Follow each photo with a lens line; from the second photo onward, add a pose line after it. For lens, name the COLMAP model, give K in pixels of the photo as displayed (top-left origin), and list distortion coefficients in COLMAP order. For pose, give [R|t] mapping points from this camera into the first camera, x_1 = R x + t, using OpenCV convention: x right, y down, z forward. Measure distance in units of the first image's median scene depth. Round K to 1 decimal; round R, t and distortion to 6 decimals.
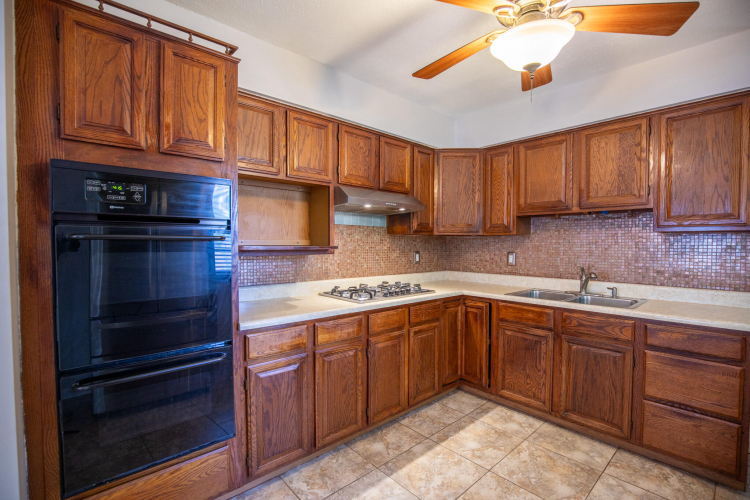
lens RADIAL K [[343.1, 0, 378.9], [0, 343.1, 252.7], [0, 0, 1]] dist [-0.027054, 0.000379]
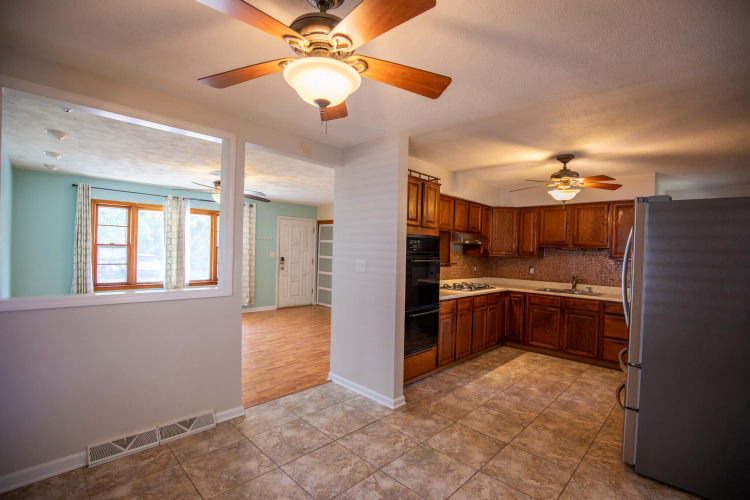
lens RADIAL K [[343.1, 0, 378.0], [0, 343.1, 253.7], [0, 0, 1]] dist [-0.027054, 0.000379]
pose [[0.997770, 0.024736, 0.061995, -0.653787], [-0.023655, 0.999556, -0.018100, -0.024855], [-0.062415, 0.016593, 0.997912, -0.883442]]
